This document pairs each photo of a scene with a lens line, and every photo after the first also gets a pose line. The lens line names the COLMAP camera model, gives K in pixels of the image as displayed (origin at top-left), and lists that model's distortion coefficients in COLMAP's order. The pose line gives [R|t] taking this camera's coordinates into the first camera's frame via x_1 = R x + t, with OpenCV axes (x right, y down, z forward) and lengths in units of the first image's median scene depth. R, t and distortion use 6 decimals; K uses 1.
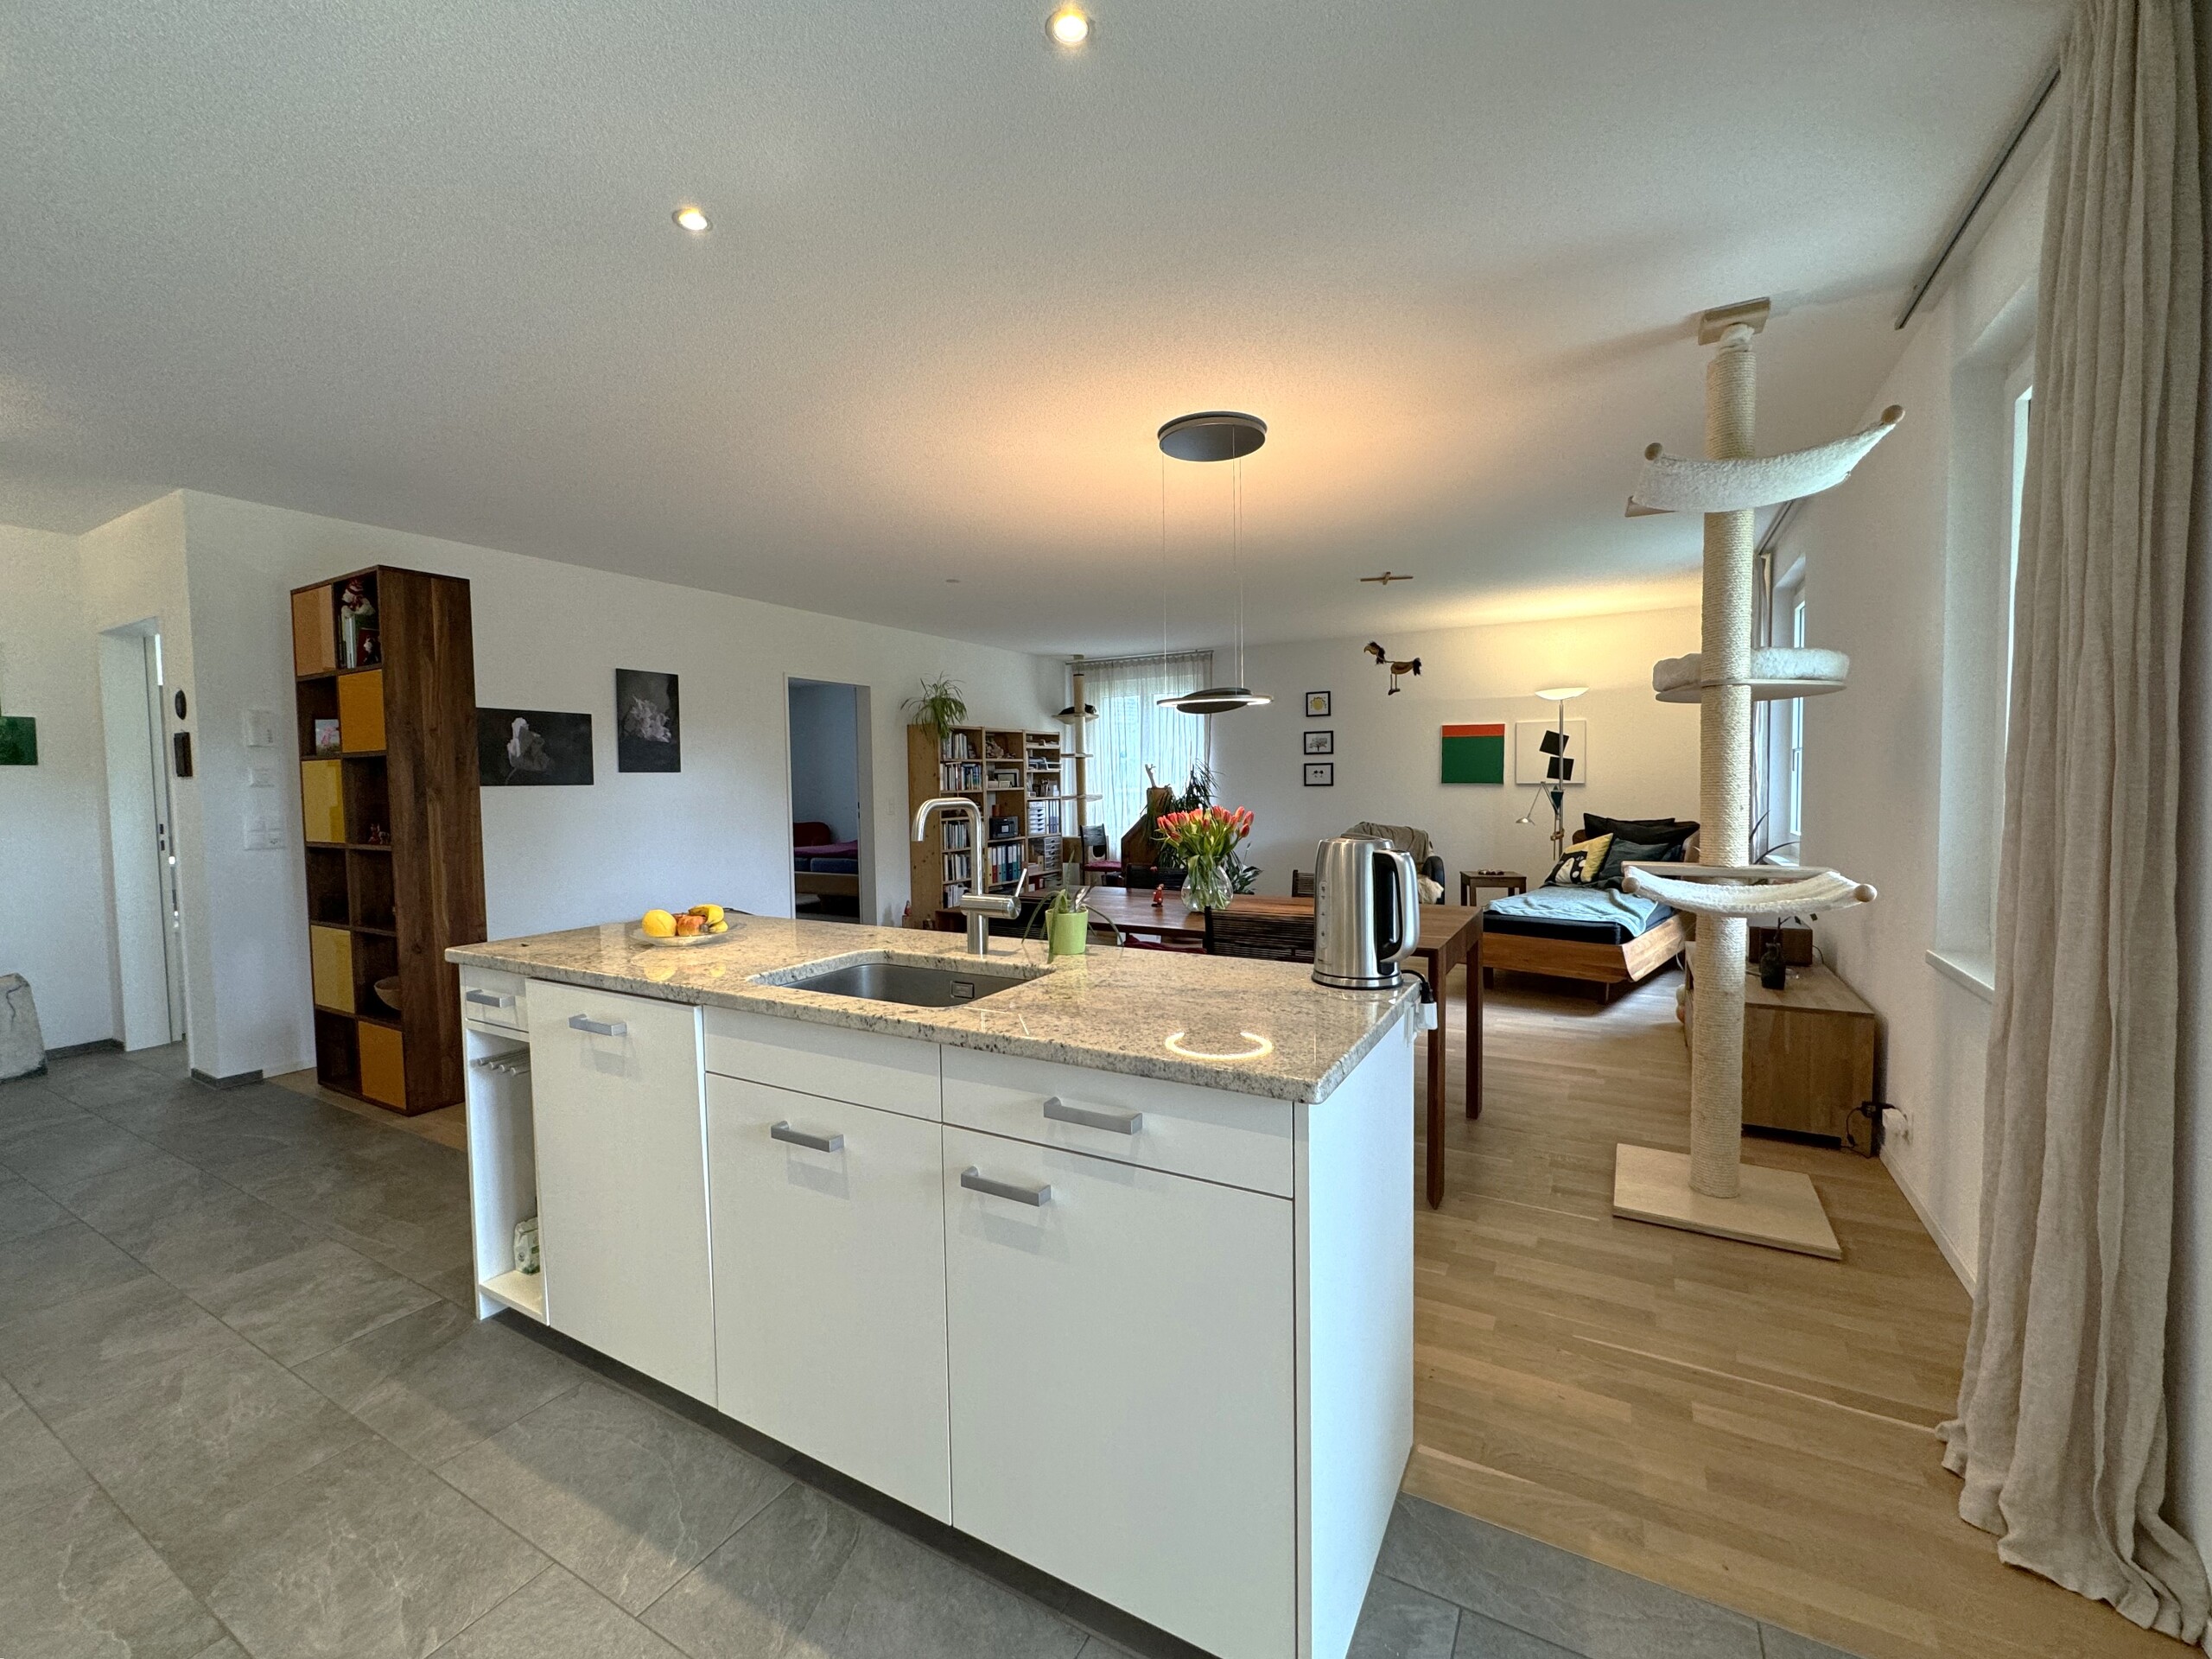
lens RADIAL K [[887.7, 0, 1121.9], [0, 887.7, 823.7], [0, 0, 1]] dist [0.000372, -0.000863]
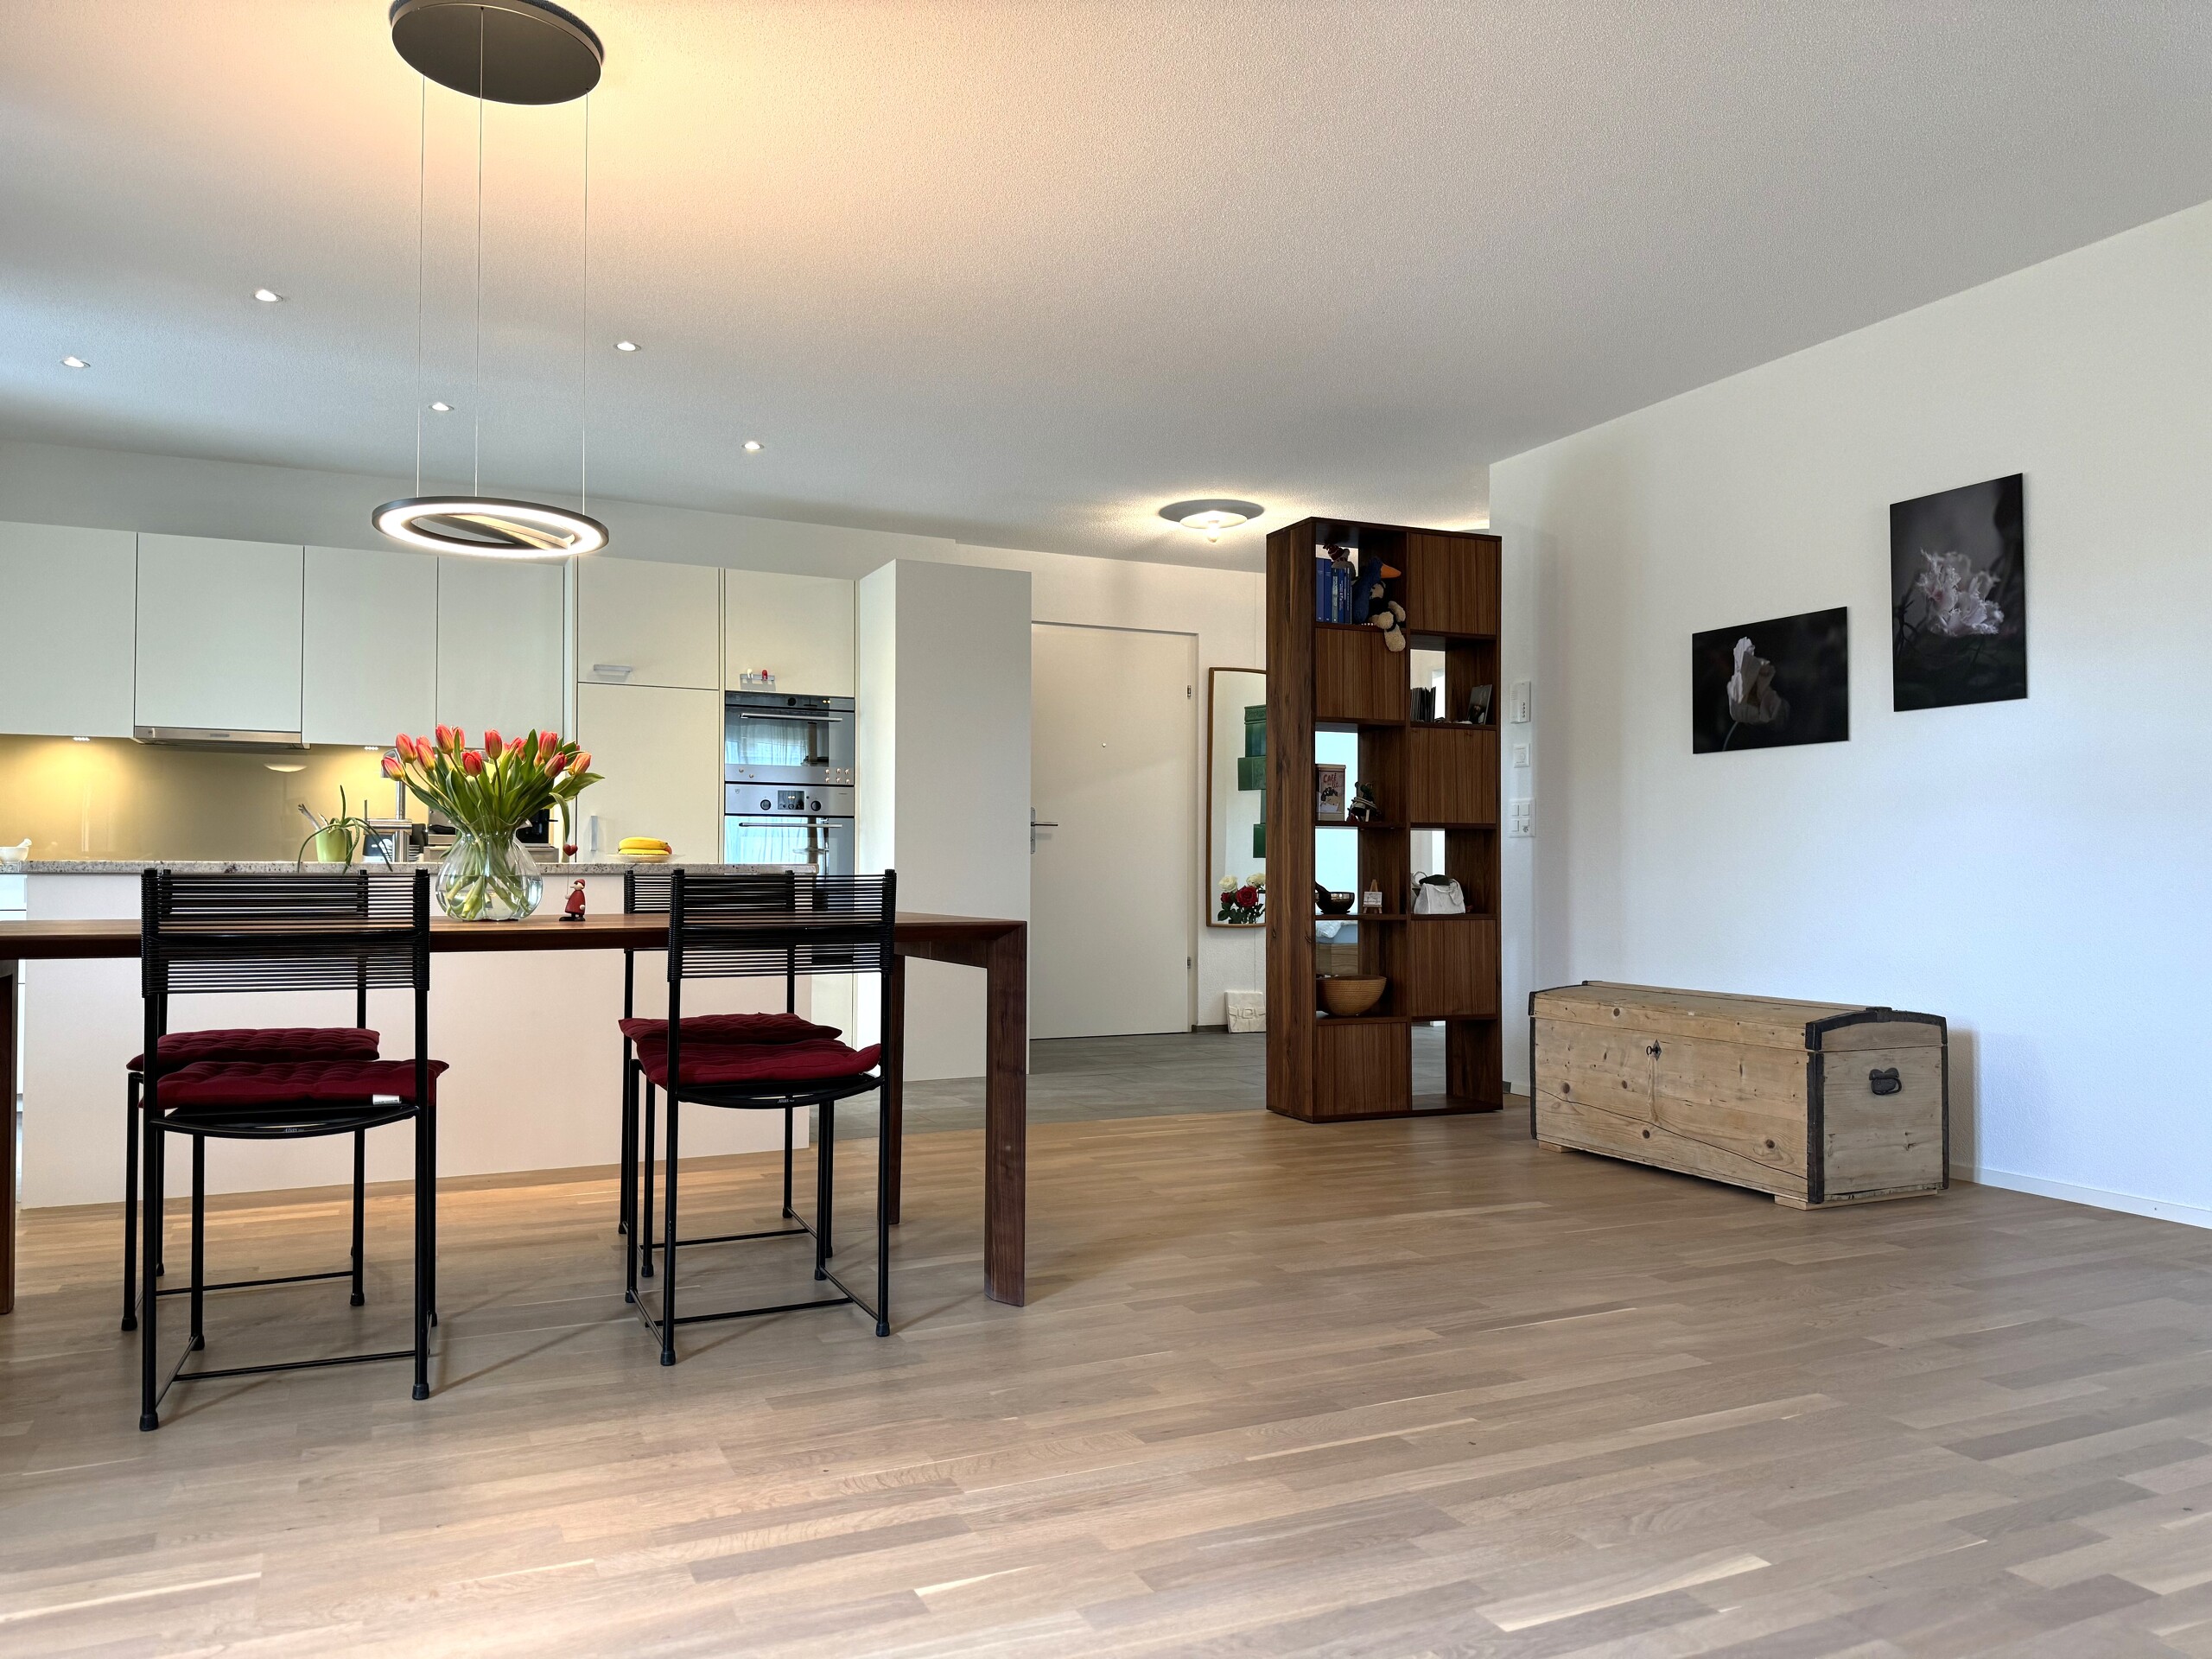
lens RADIAL K [[1582.1, 0, 1120.7], [0, 1582.1, 835.8], [0, 0, 1]] dist [0.060123, -0.040271]
pose [[-0.567598, -0.000776, -0.823305, 0.290129], [-0.025770, 0.999526, 0.016824, 0.005471], [0.822902, 0.030766, -0.567349, 0.798595]]
